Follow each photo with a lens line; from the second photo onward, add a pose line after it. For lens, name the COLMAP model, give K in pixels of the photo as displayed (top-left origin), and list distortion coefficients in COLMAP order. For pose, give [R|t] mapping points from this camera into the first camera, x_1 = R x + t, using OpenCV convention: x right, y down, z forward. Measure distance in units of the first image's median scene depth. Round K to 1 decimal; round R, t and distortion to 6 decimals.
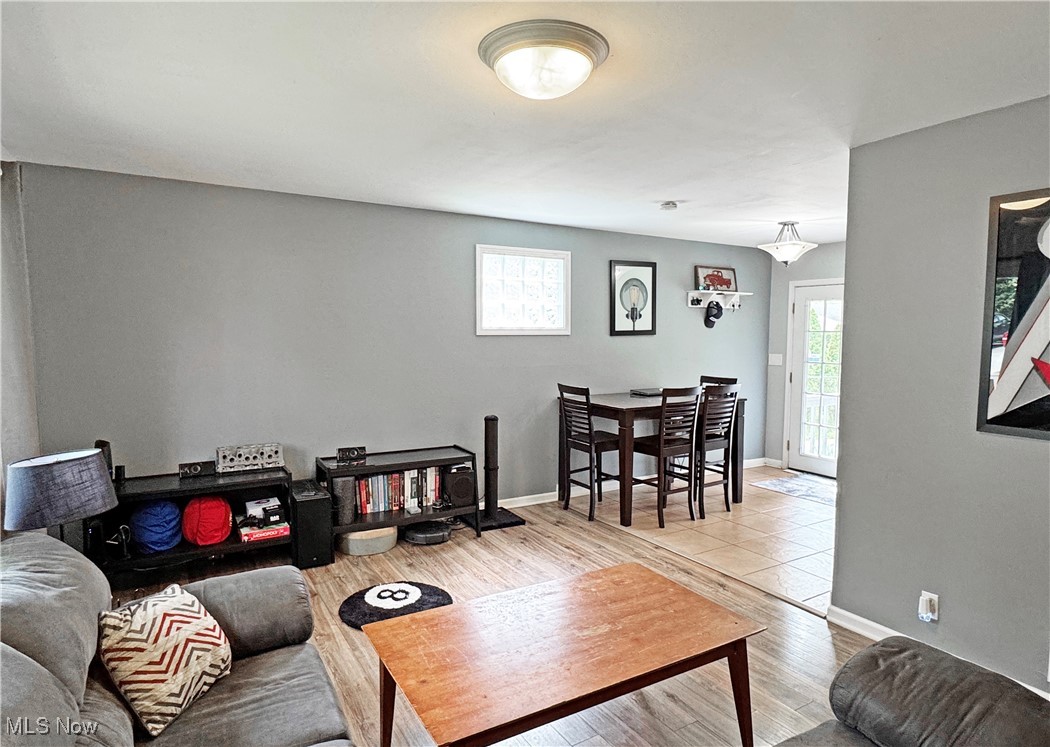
lens RADIAL K [[613.1, 0, 528.0], [0, 613.1, 375.9], [0, 0, 1]] dist [-0.005583, -0.000405]
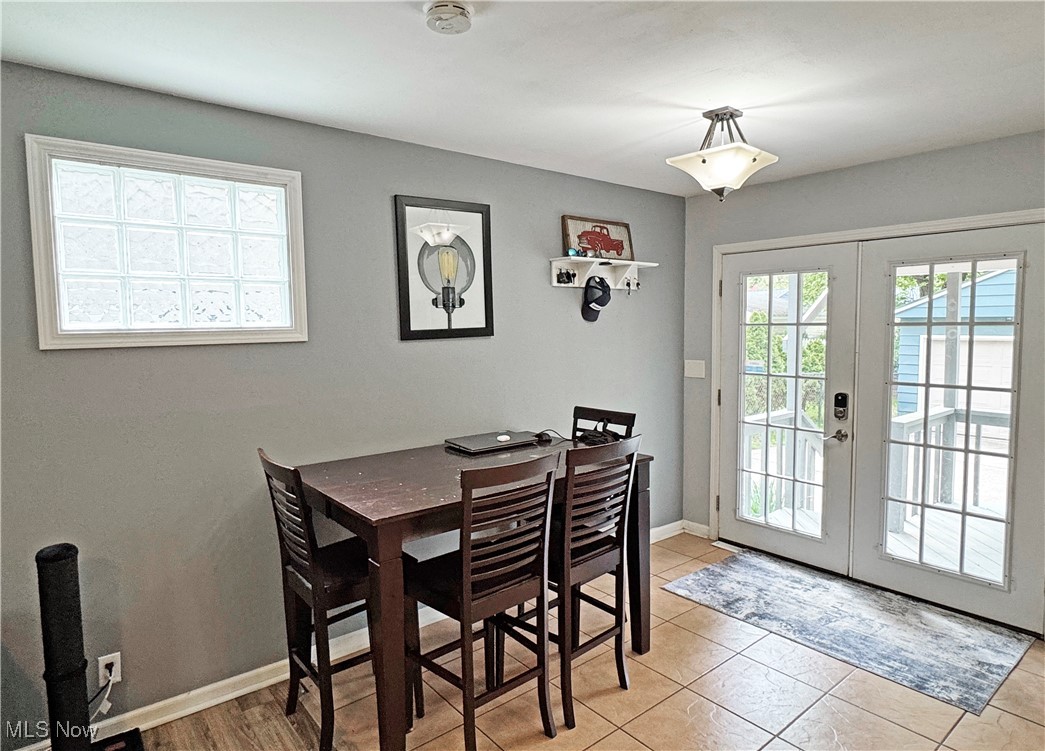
lens RADIAL K [[612.2, 0, 525.1], [0, 612.2, 367.7], [0, 0, 1]] dist [-0.005778, 0.000324]
pose [[0.990152, -0.026334, 0.137499, 0.193792], [0.026488, 0.999649, 0.000711, -0.045764], [-0.137469, 0.002938, 0.990502, 0.539190]]
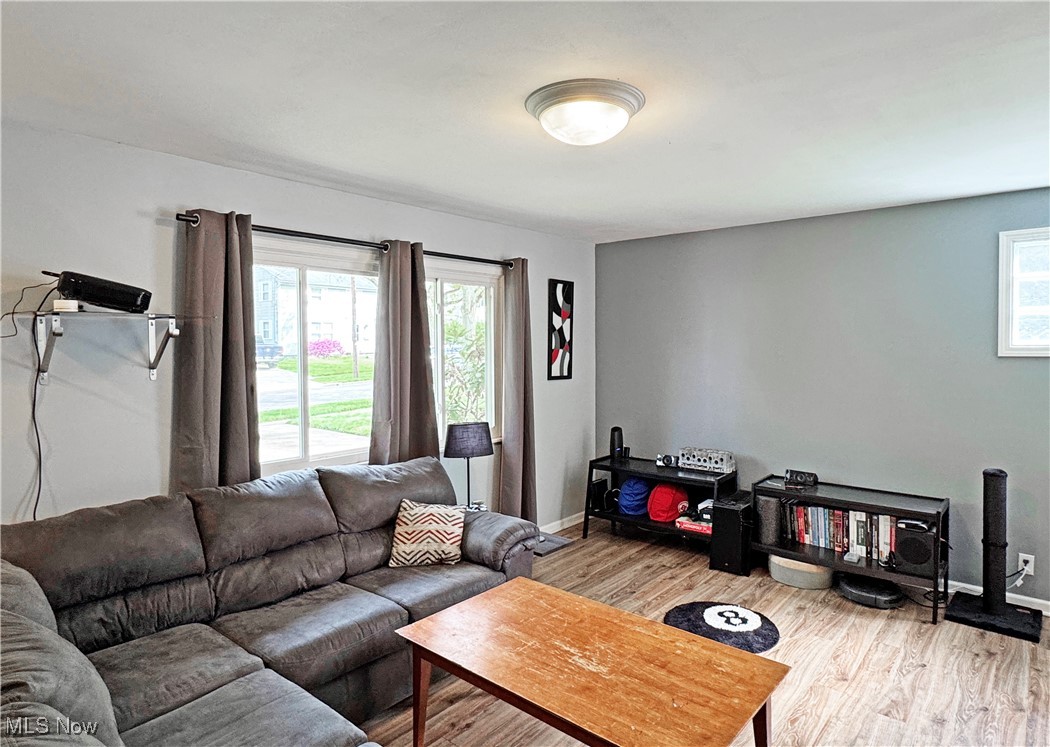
lens RADIAL K [[613.1, 0, 527.6], [0, 613.1, 356.7], [0, 0, 1]] dist [-0.005583, -0.000405]
pose [[0.311791, 0.013771, -0.950051, 0.434891], [-0.061185, 0.998111, -0.005613, -0.028144], [0.948179, 0.059879, 0.312045, 0.247667]]
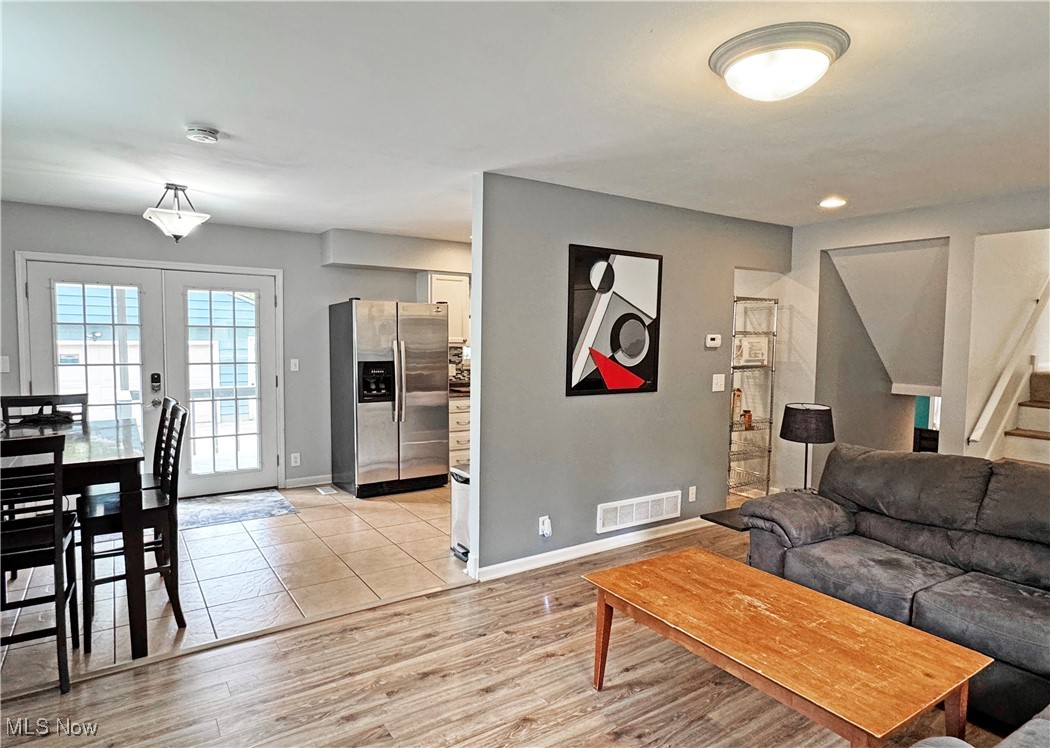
lens RADIAL K [[613.1, 0, 531.6], [0, 613.1, 370.5], [0, 0, 1]] dist [-0.005583, -0.000405]
pose [[-0.054503, -0.065747, 0.996347, -0.415643], [0.057454, 0.995970, 0.068865, -0.045133], [-0.996859, 0.060998, -0.050506, 0.620705]]
